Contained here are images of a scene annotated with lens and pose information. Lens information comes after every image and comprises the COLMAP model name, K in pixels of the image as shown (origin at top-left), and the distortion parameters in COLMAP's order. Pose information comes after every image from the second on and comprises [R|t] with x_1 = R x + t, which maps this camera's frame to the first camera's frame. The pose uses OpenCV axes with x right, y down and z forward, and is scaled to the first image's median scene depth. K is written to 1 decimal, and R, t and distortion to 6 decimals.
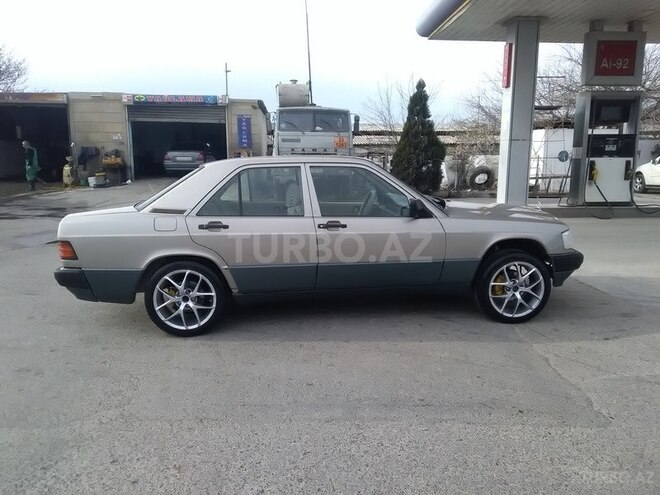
lens RADIAL K [[520.8, 0, 335.3], [0, 520.8, 250.9], [0, 0, 1]] dist [0.013627, -0.015813]
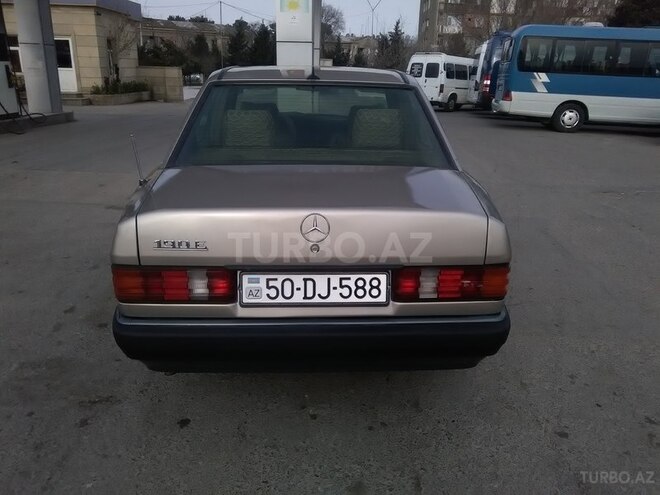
lens RADIAL K [[520.8, 0, 335.3], [0, 520.8, 250.9], [0, 0, 1]] dist [0.013627, -0.015813]
pose [[0.061565, -0.326576, 0.943164, -0.877941], [0.153415, 0.936823, 0.314367, -0.178416], [-0.986242, 0.125341, 0.107777, 0.995301]]
